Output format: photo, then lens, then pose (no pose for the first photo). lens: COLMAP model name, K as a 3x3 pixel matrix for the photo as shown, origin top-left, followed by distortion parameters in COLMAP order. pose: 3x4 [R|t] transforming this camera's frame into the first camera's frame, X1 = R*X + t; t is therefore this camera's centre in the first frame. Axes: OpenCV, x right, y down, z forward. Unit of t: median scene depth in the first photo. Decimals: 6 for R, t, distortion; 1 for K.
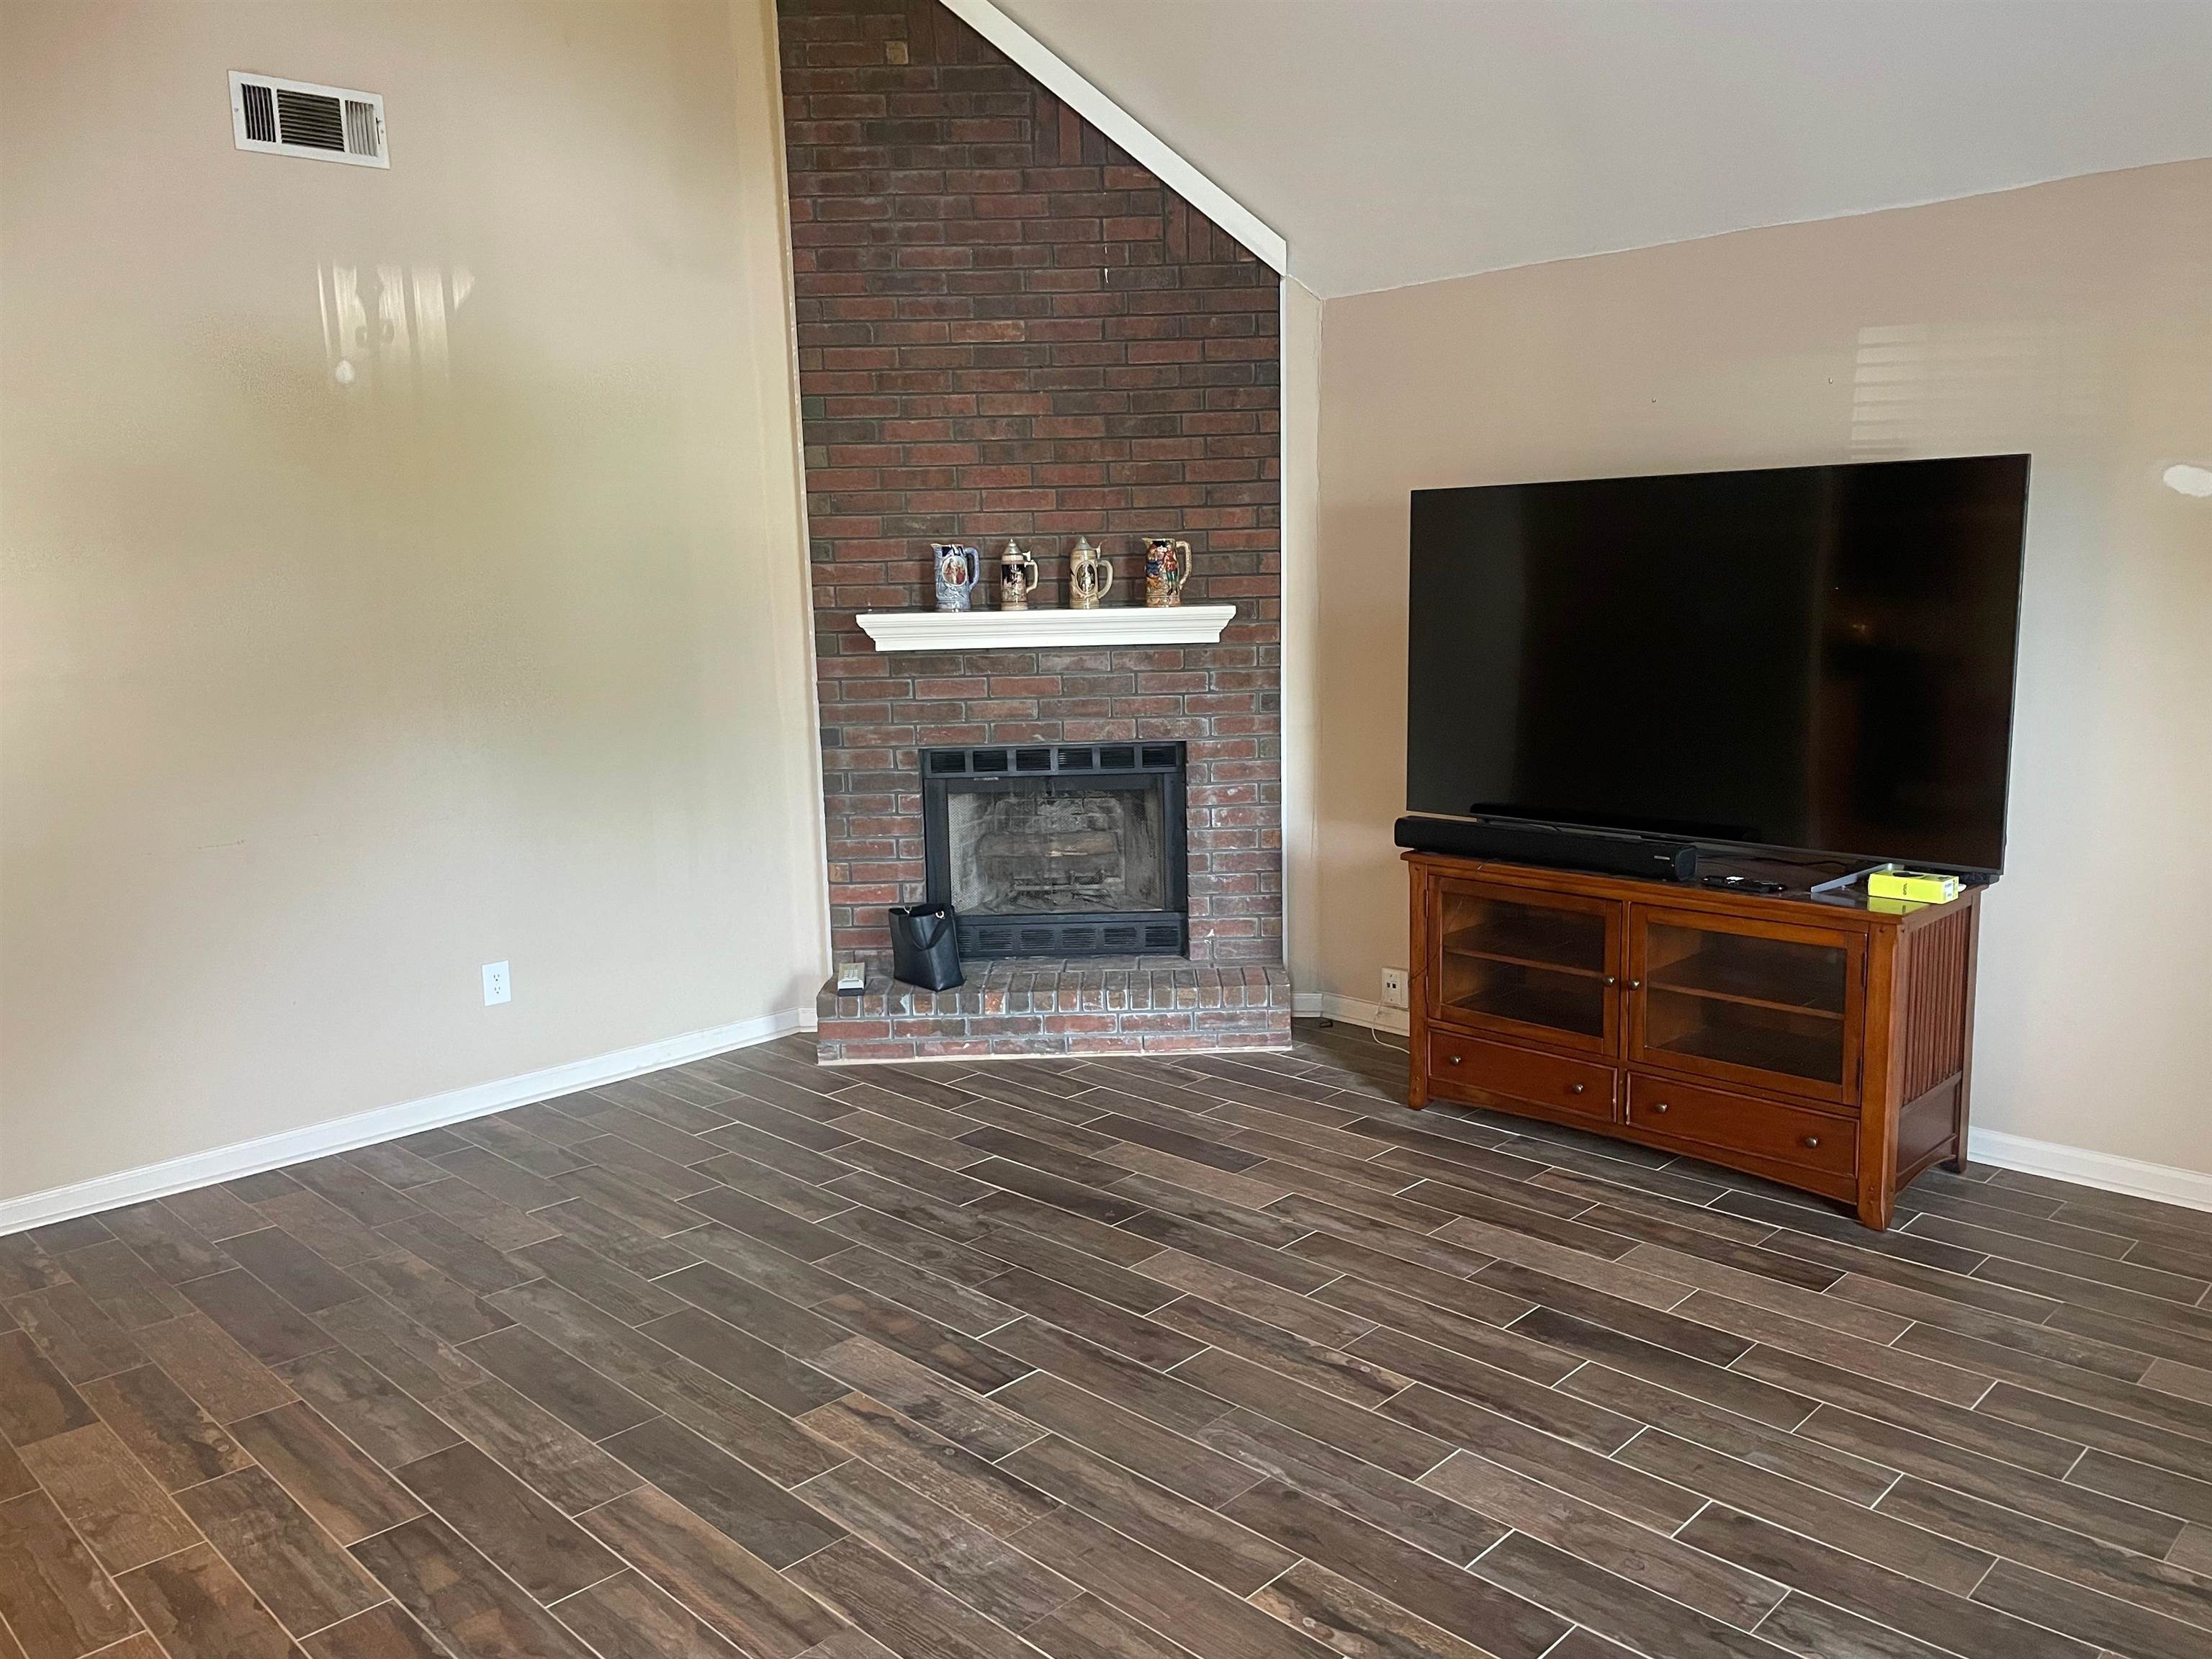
lens RADIAL K [[1666.8, 0, 1129.9], [0, 1666.8, 827.8], [0, 0, 1]] dist [0.050502, -0.019604]
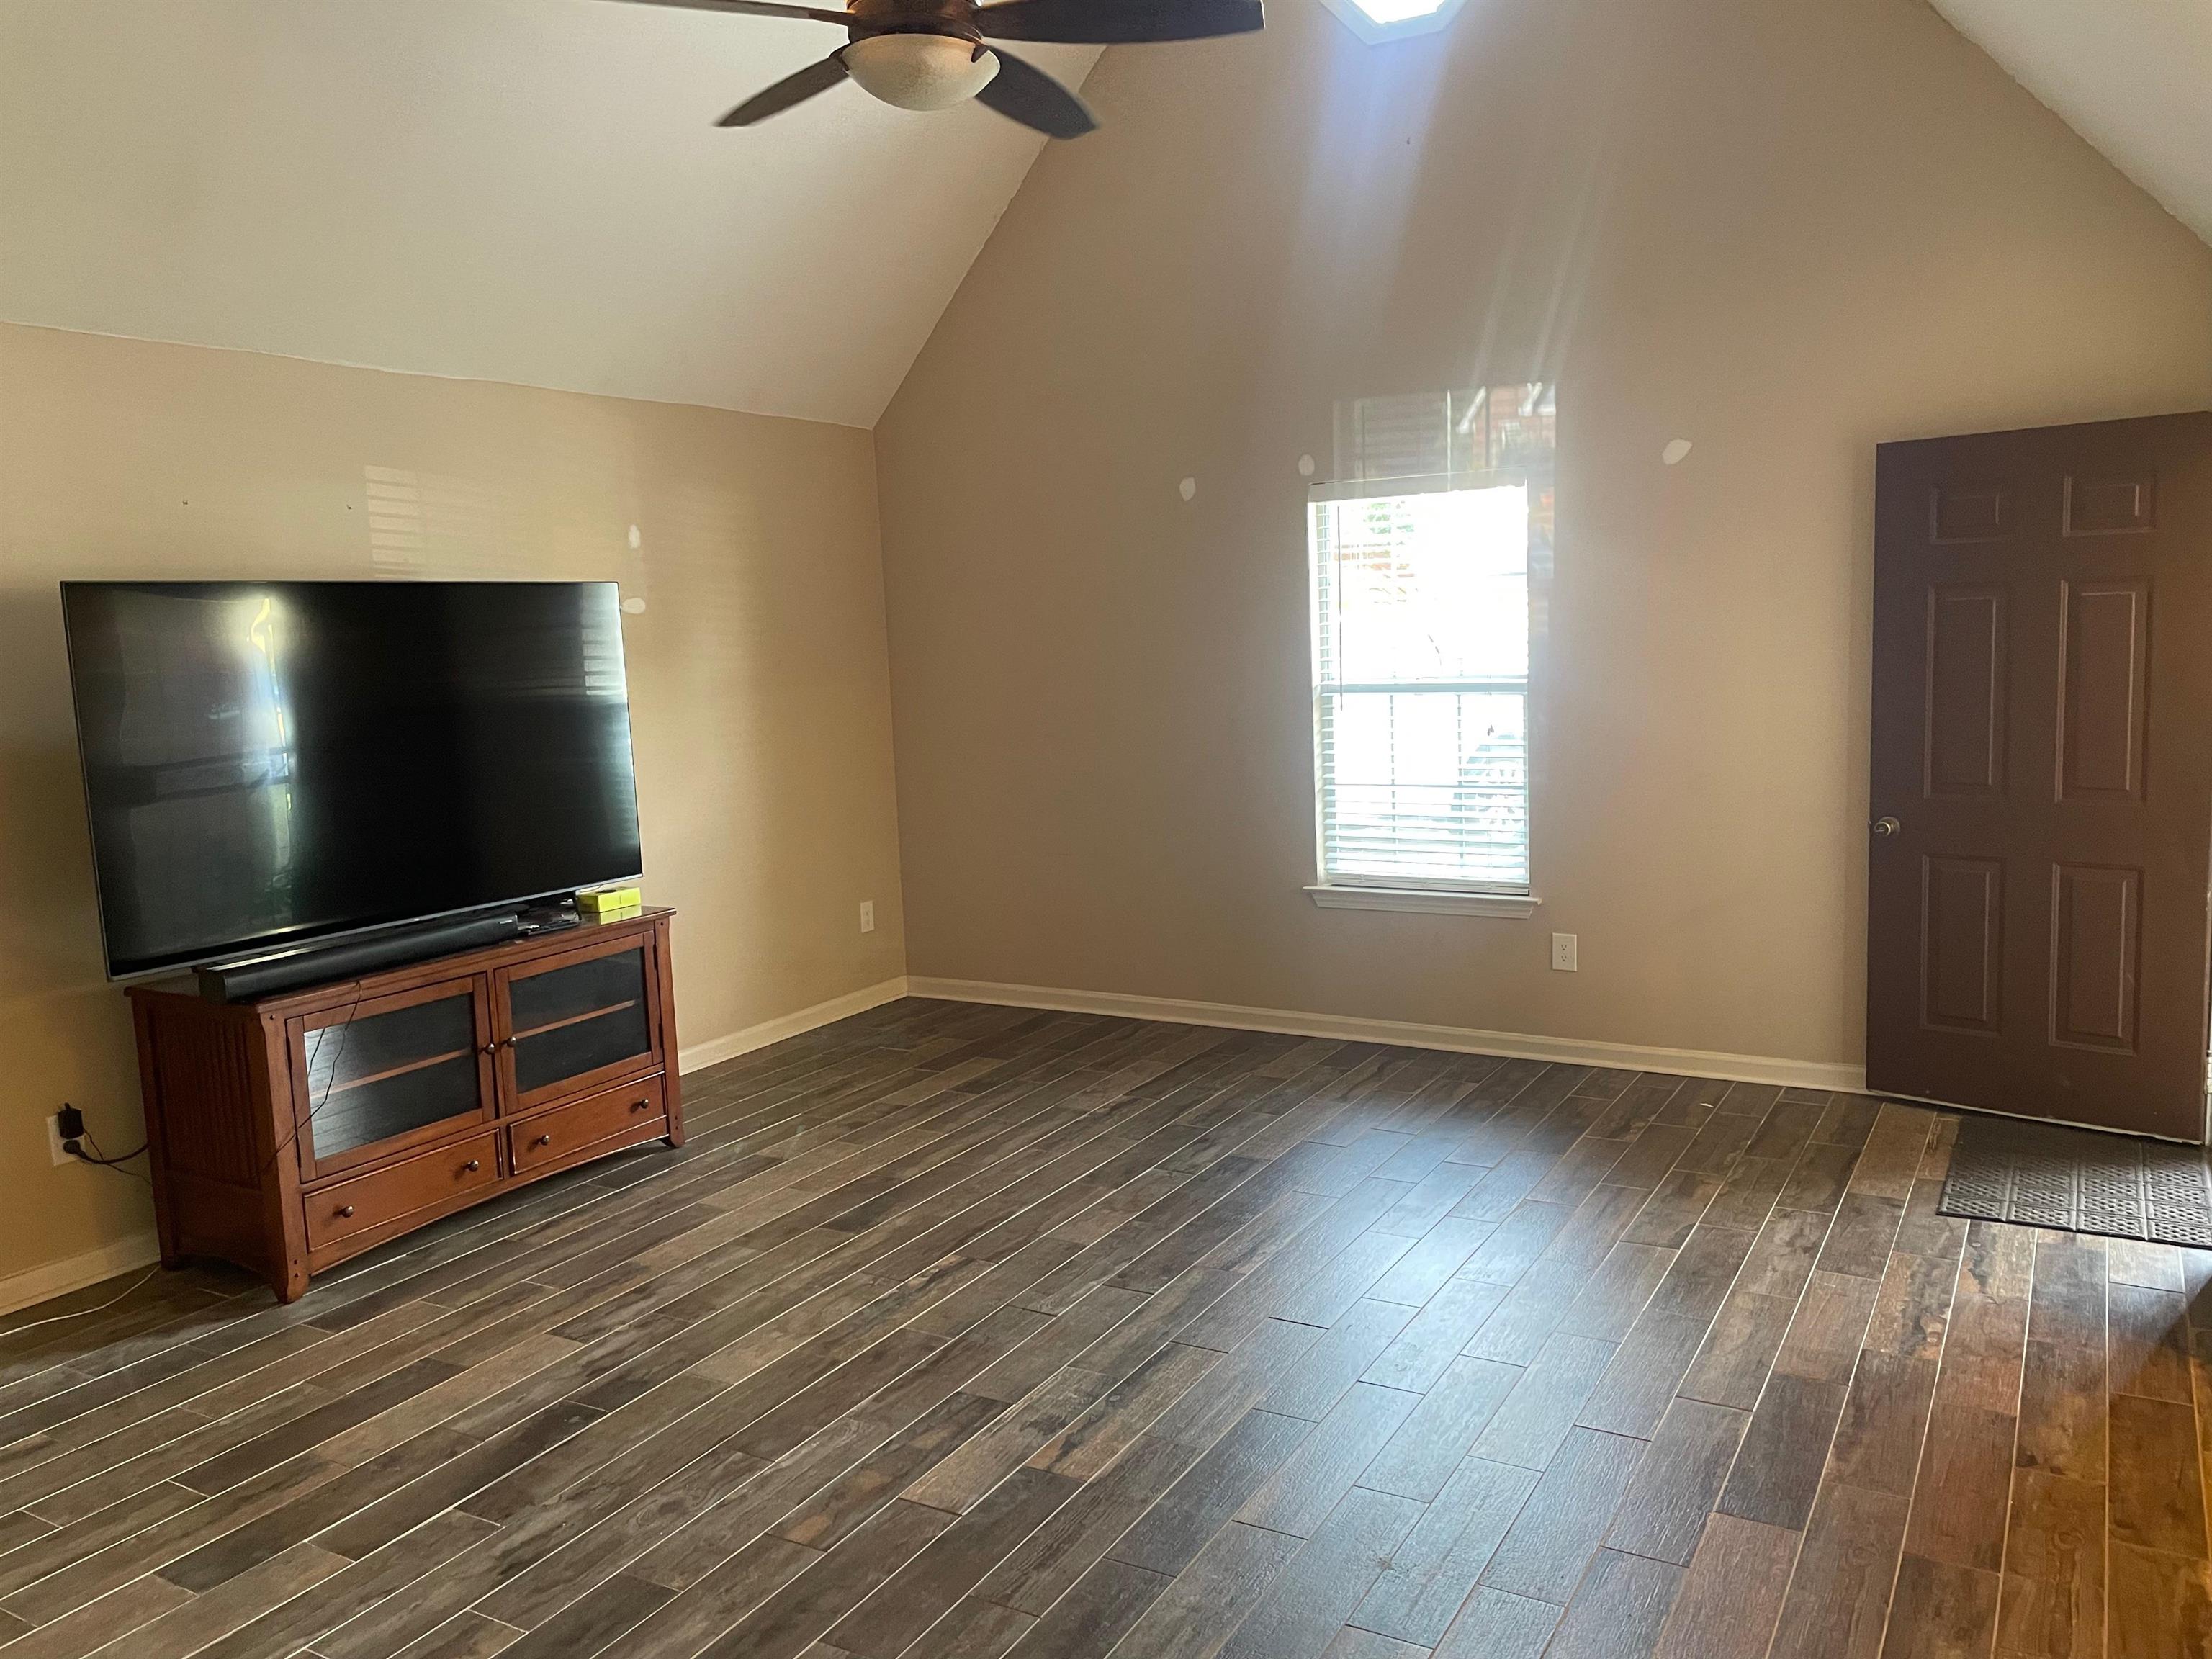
lens RADIAL K [[1666.8, 0, 1125.6], [0, 1666.8, 827.2], [0, 0, 1]] dist [0.050502, -0.019604]
pose [[-0.251344, -0.087913, 0.963897, -0.916713], [0.197430, 0.970272, 0.139976, -0.126520], [-0.947548, 0.225484, -0.226516, 0.910211]]
